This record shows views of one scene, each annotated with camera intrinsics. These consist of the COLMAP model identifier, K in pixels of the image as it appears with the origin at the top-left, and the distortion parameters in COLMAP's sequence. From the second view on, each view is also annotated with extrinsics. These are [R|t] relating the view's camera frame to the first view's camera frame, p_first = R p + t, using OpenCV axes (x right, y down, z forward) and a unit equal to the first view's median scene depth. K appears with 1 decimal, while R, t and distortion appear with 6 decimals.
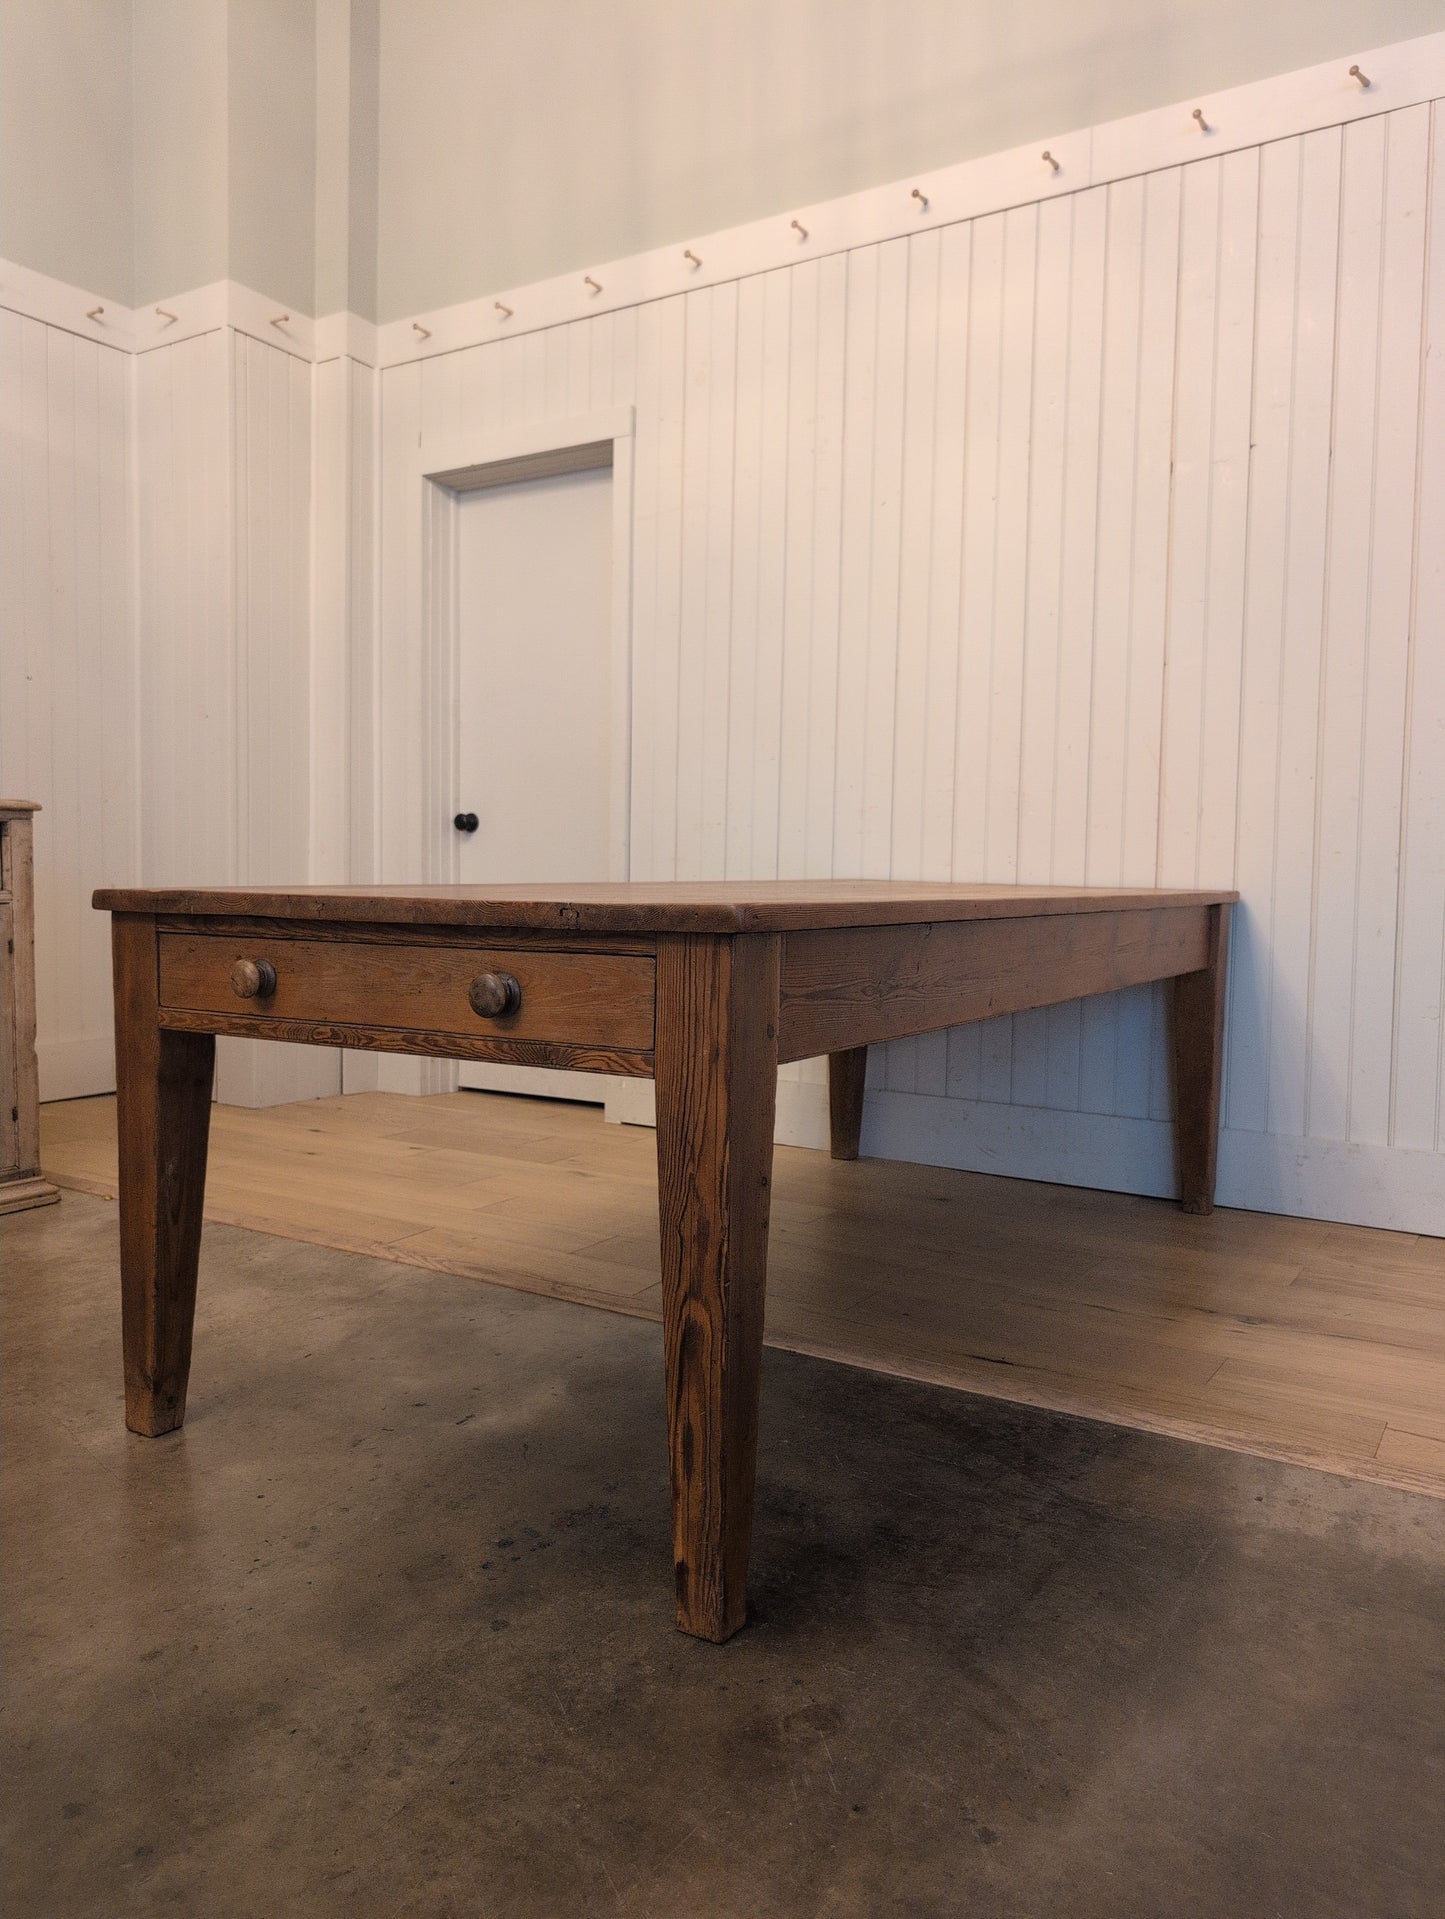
lens RADIAL K [[1386.9, 0, 720.1], [0, 1386.9, 968.4], [0, 0, 1]] dist [0.007444, -0.007547]
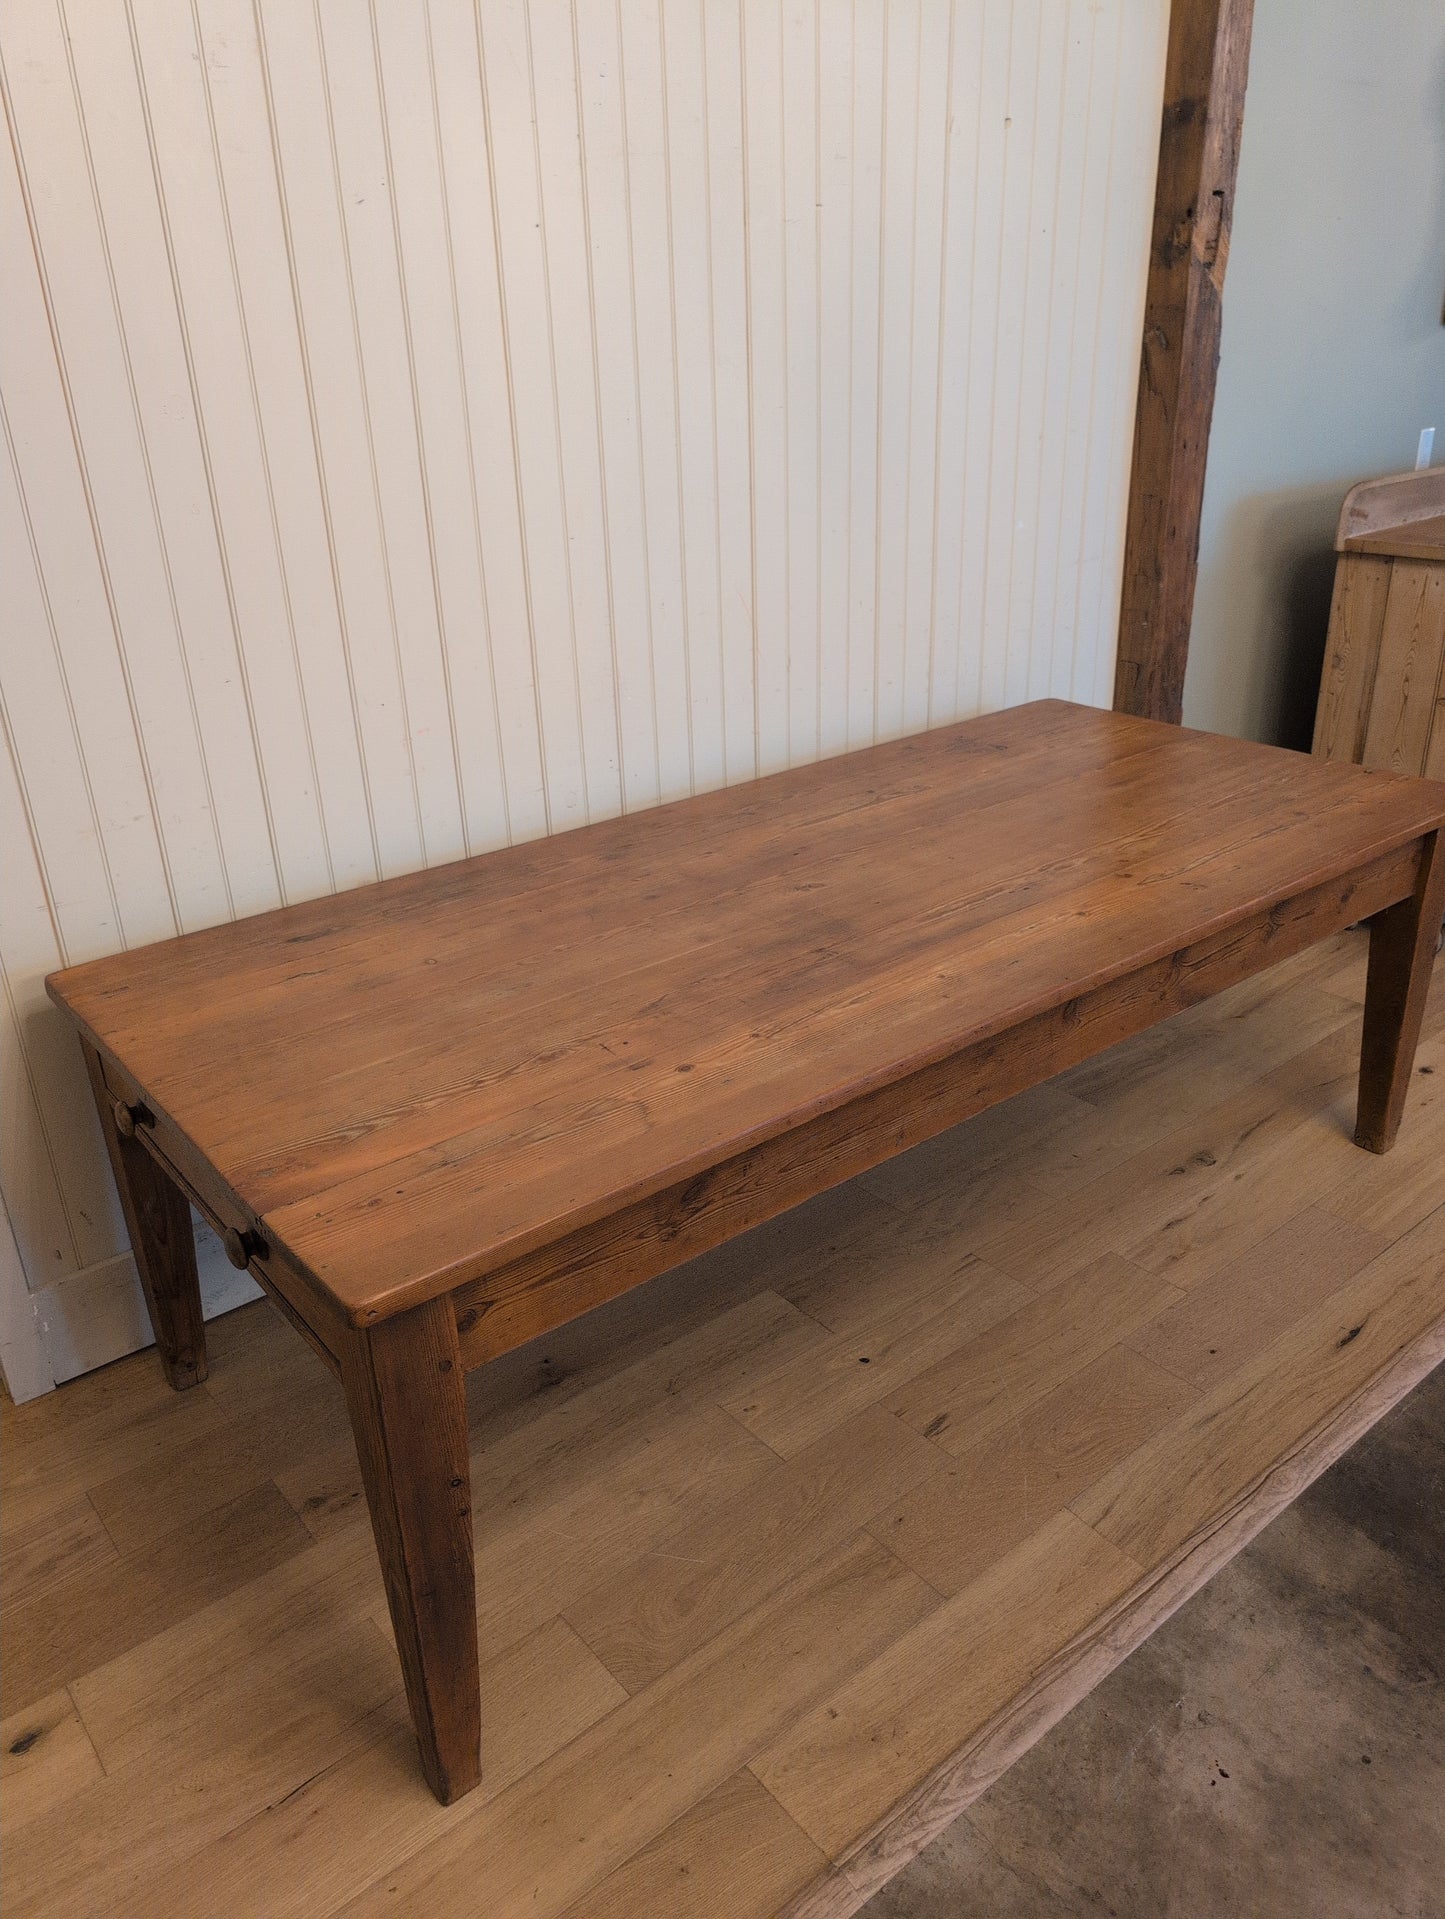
lens RADIAL K [[1384.8, 0, 713.1], [0, 1384.8, 958.2], [0, 0, 1]] dist [0.005595, -0.006174]
pose [[0.318970, -0.417676, 0.850767, -0.673462], [0.097031, 0.907331, 0.409066, -0.419166], [-0.942785, -0.047929, 0.329939, 1.026259]]
